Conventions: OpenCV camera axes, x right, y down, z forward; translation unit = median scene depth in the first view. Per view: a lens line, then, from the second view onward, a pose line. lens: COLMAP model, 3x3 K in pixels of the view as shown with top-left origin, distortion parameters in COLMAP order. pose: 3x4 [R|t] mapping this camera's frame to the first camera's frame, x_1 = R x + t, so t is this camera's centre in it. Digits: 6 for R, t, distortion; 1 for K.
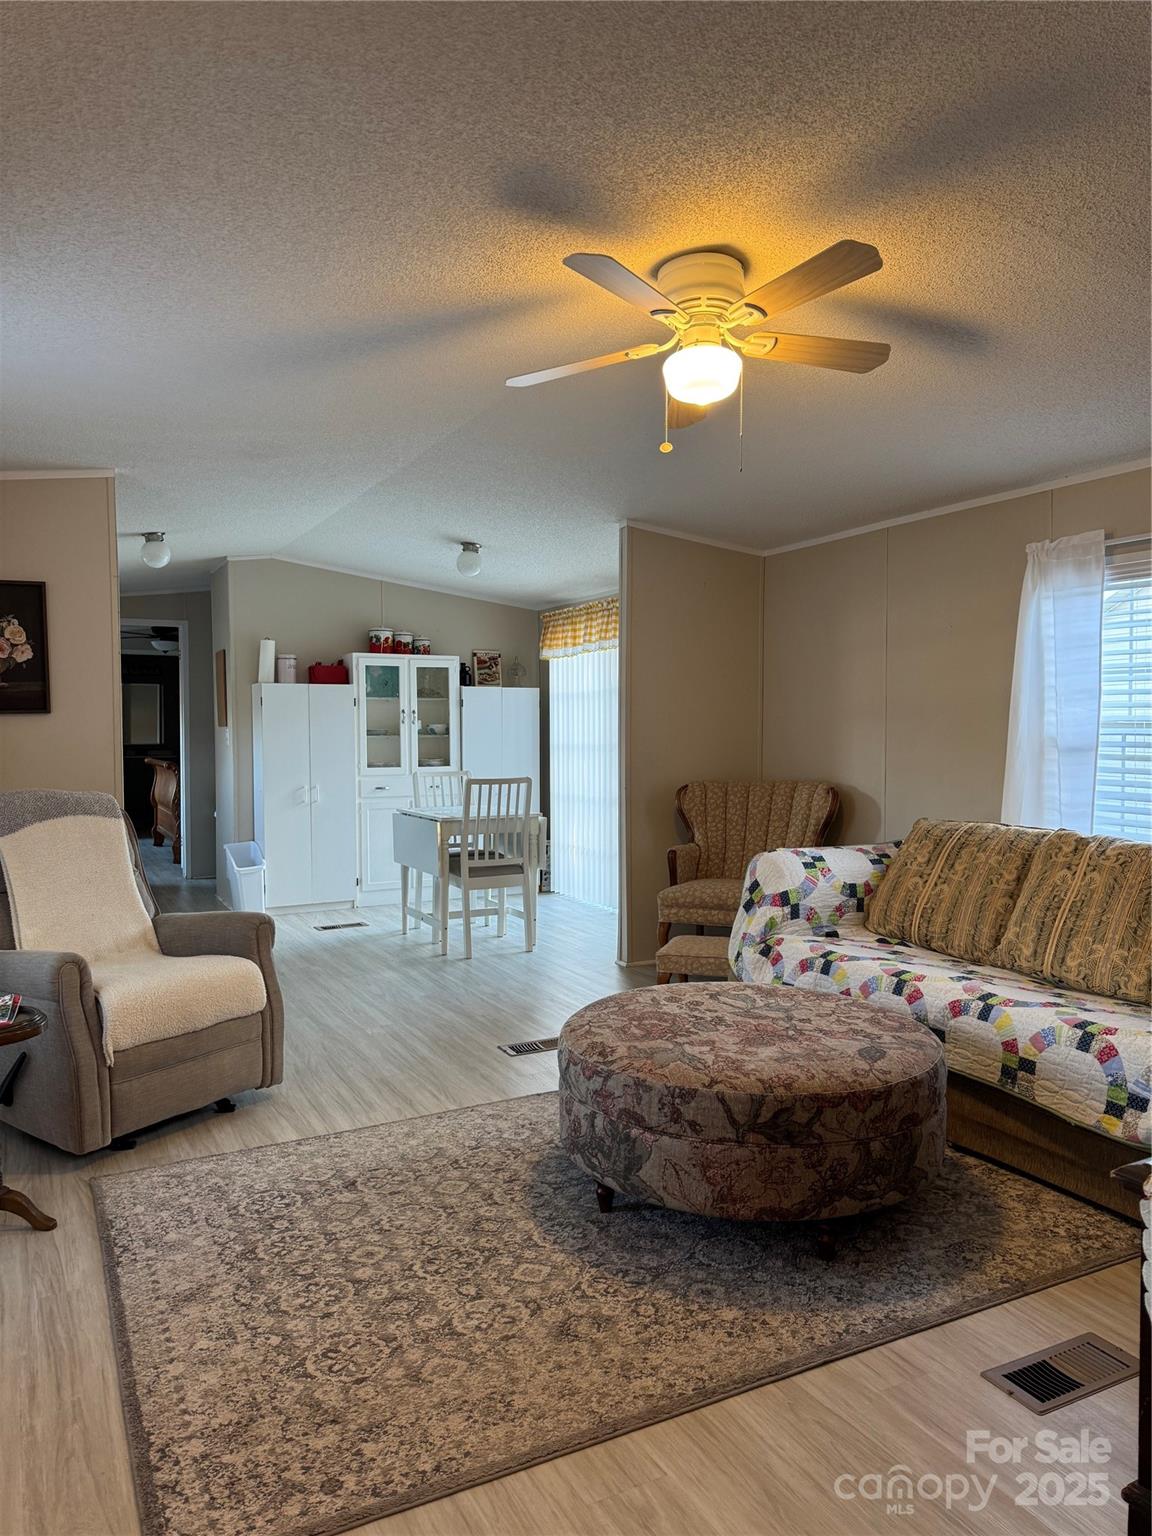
lens RADIAL K [[1077.0, 0, 617.2], [0, 1077.0, 773.5], [0, 0, 1]] dist [0.007087, -0.000473]
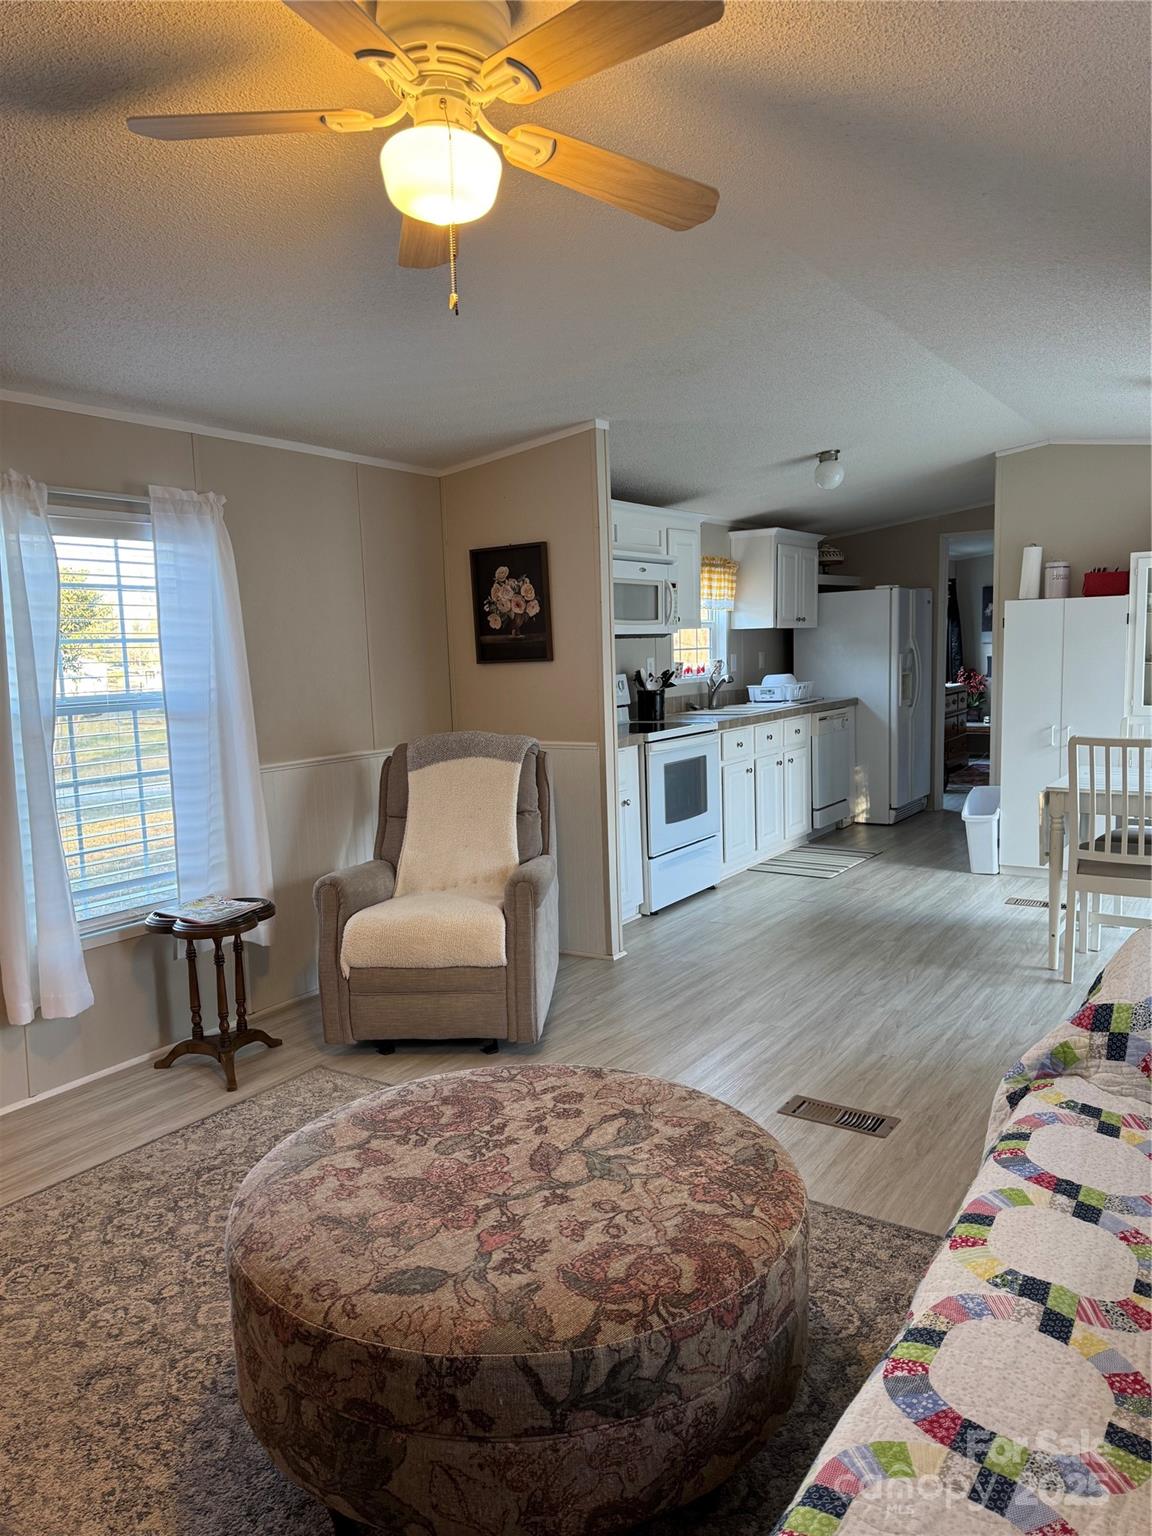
lens RADIAL K [[1100.2, 0, 576.0], [0, 1100.2, 768.0], [0, 0, 1]] dist [0.029795, -0.029801]
pose [[0.468896, 0.097320, -0.877876, 0.281059], [-0.014485, 0.994625, 0.102526, -0.035394], [0.883135, -0.035358, 0.467785, 0.275005]]
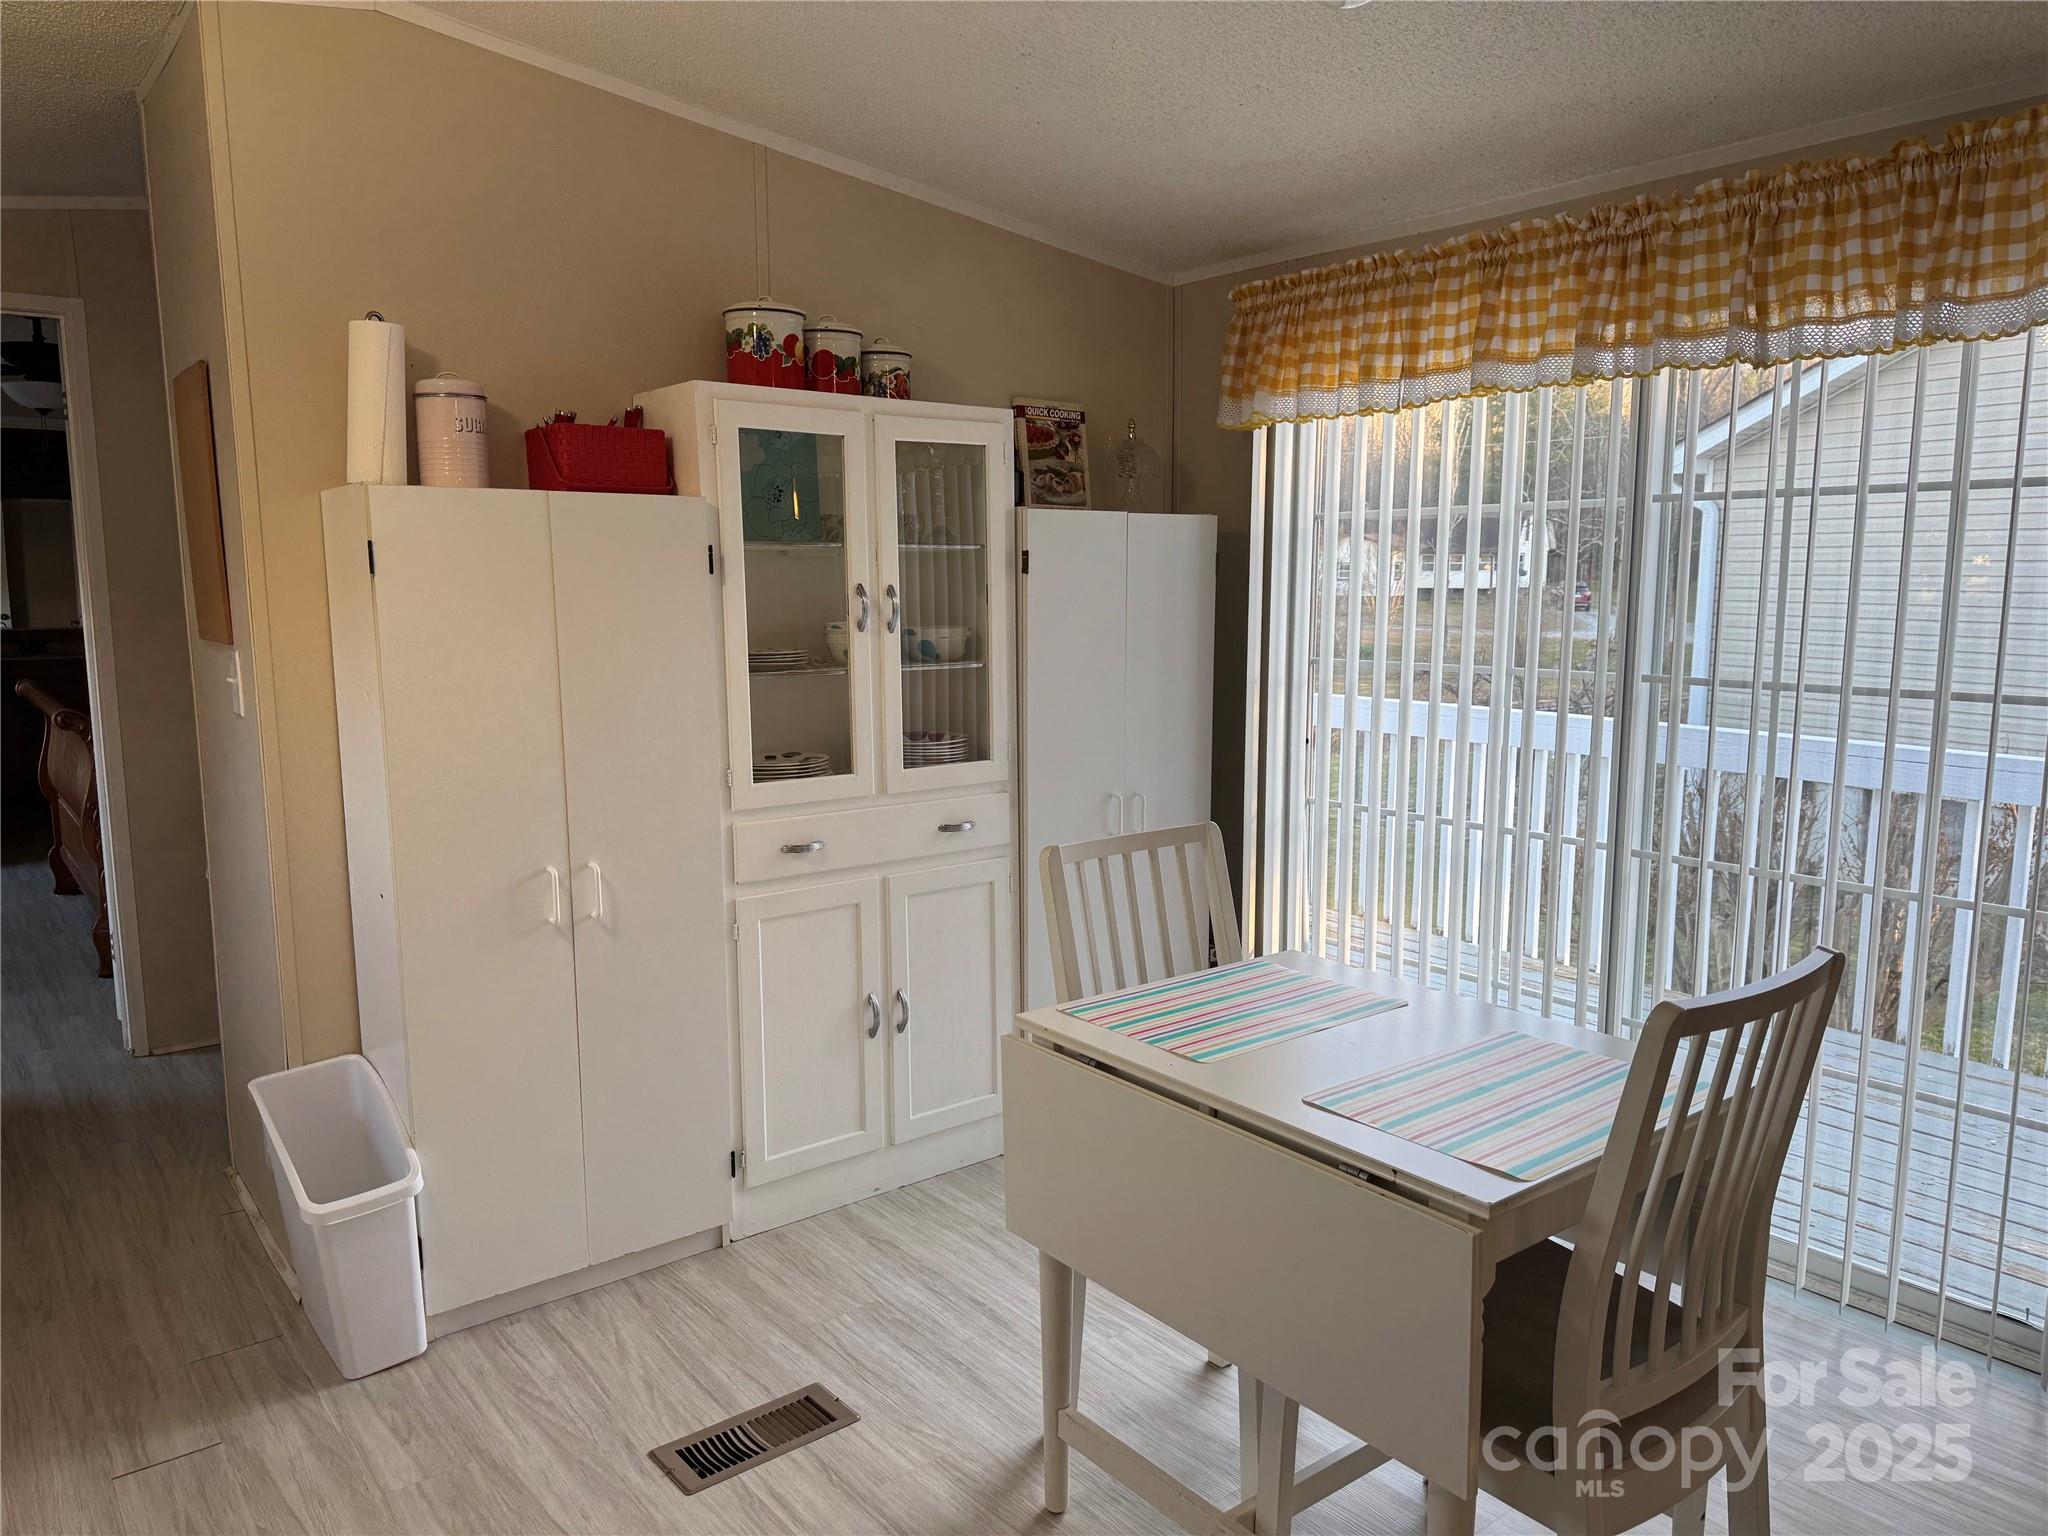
lens RADIAL K [[1413.9, 0, 1019.0], [0, 1413.9, 792.9], [0, 0, 1]] dist [0.073223, -0.125835]
pose [[0.987190, -0.022399, 0.157968, -0.223226], [0.004693, 0.993745, 0.111575, -0.046113], [-0.159479, -0.109404, 0.981120, 0.609308]]
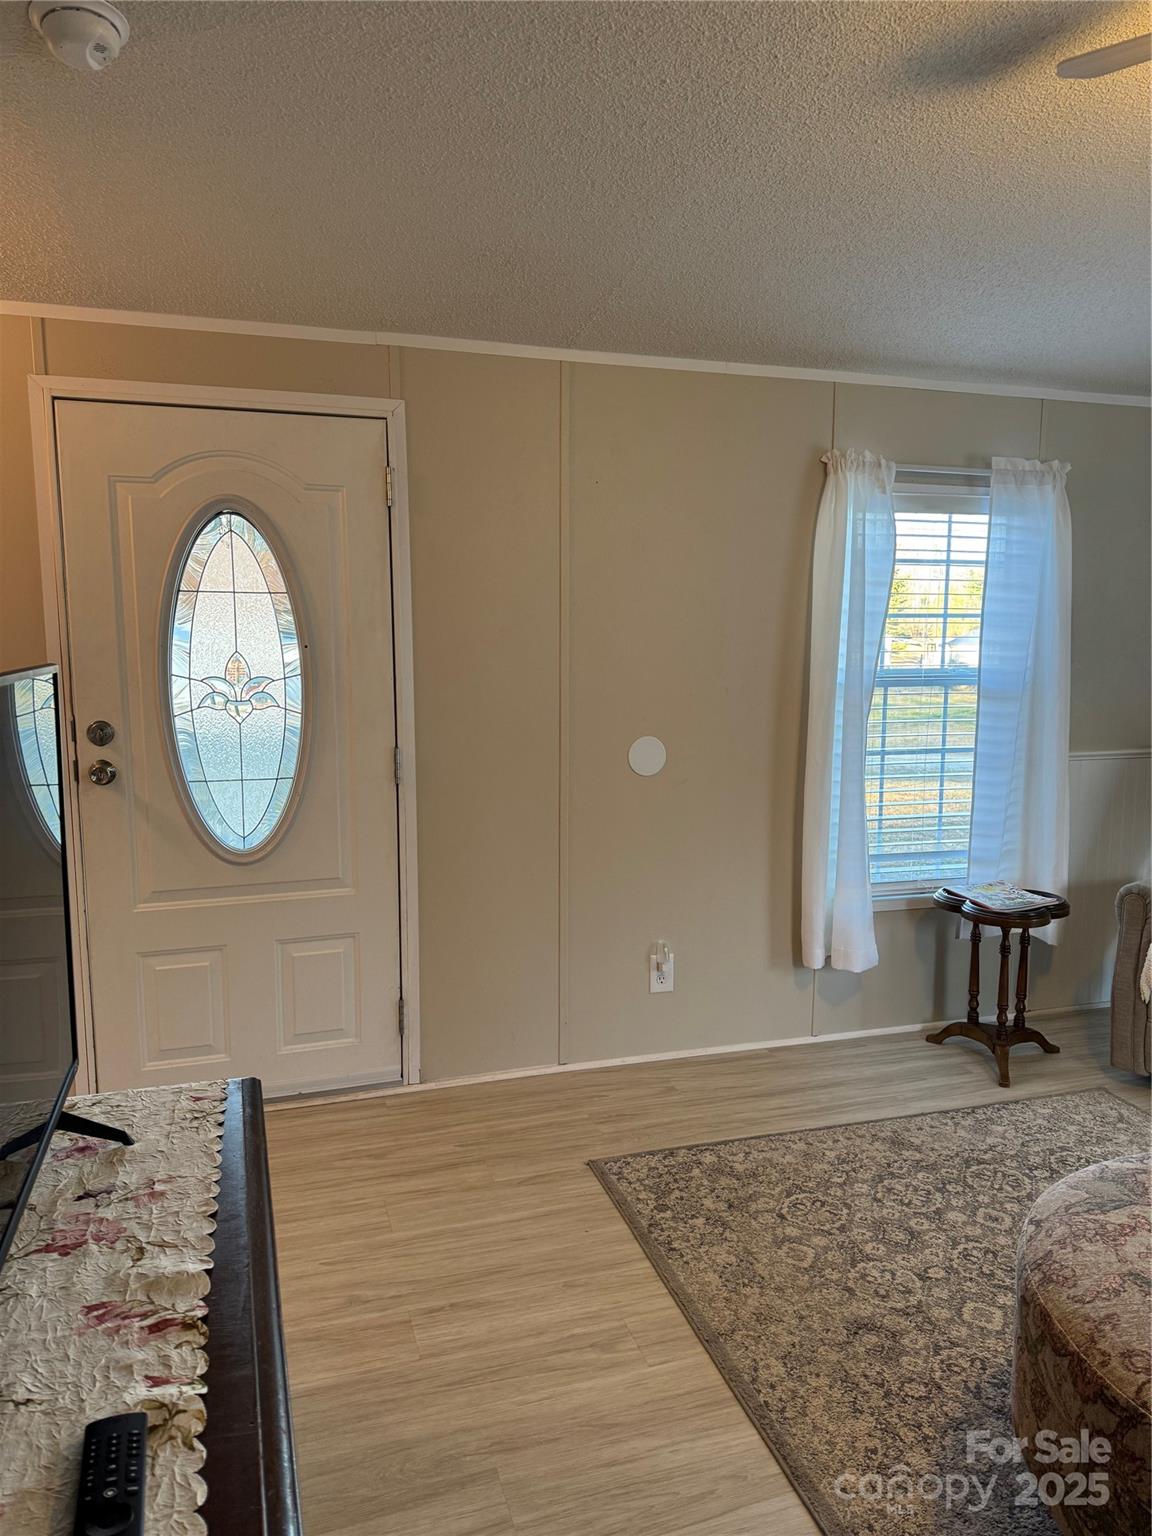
lens RADIAL K [[1100.2, 0, 576.0], [0, 1100.2, 768.0], [0, 0, 1]] dist [0.029795, -0.029801]
pose [[-0.189377, 0.135795, -0.972469, 0.269083], [-0.046686, 0.988025, 0.147059, -0.035970], [0.980794, 0.073250, -0.180770, 0.261056]]
